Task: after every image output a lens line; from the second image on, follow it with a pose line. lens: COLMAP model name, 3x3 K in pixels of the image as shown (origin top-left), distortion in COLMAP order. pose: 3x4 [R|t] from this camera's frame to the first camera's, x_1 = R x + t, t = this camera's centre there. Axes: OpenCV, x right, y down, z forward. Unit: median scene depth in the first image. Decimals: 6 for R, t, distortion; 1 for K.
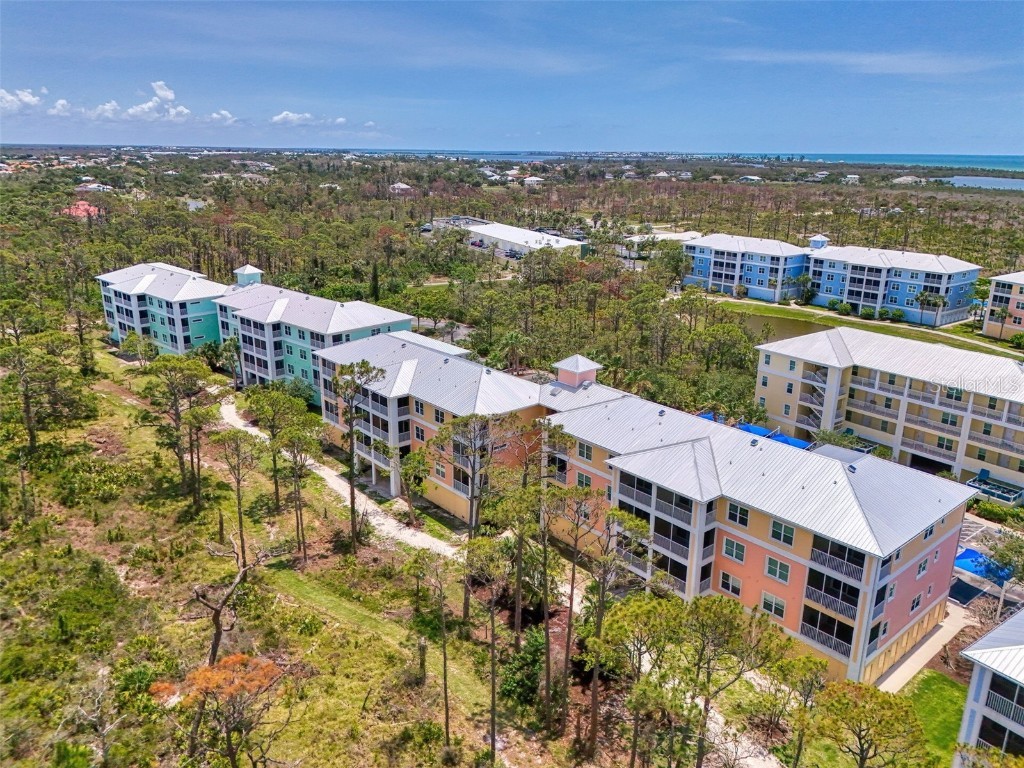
lens RADIAL K [[759.6, 0, 516.9], [0, 759.6, 382.2], [0, 0, 1]] dist [0.050144, -0.048138]
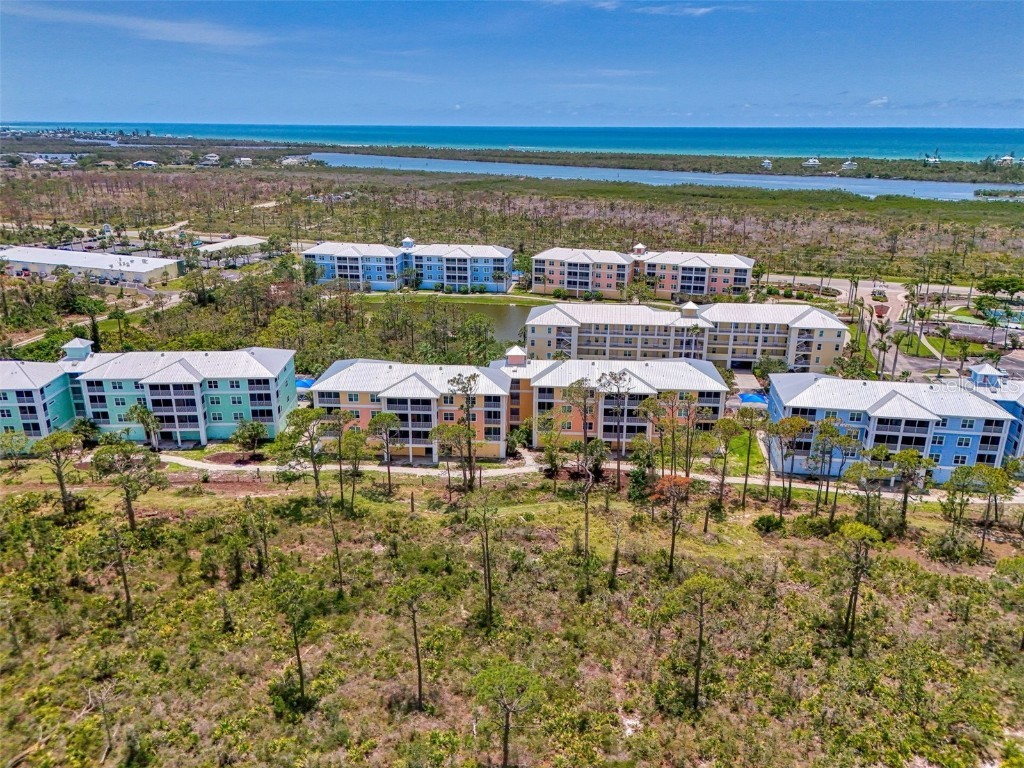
lens RADIAL K [[759.6, 0, 505.6], [0, 759.6, 391.3], [0, 0, 1]] dist [0.050144, -0.048138]
pose [[0.687033, -0.246854, 0.683409, -0.512225], [0.209810, 0.967858, 0.138677, -0.081568], [-0.695676, 0.048111, 0.716743, -0.097051]]
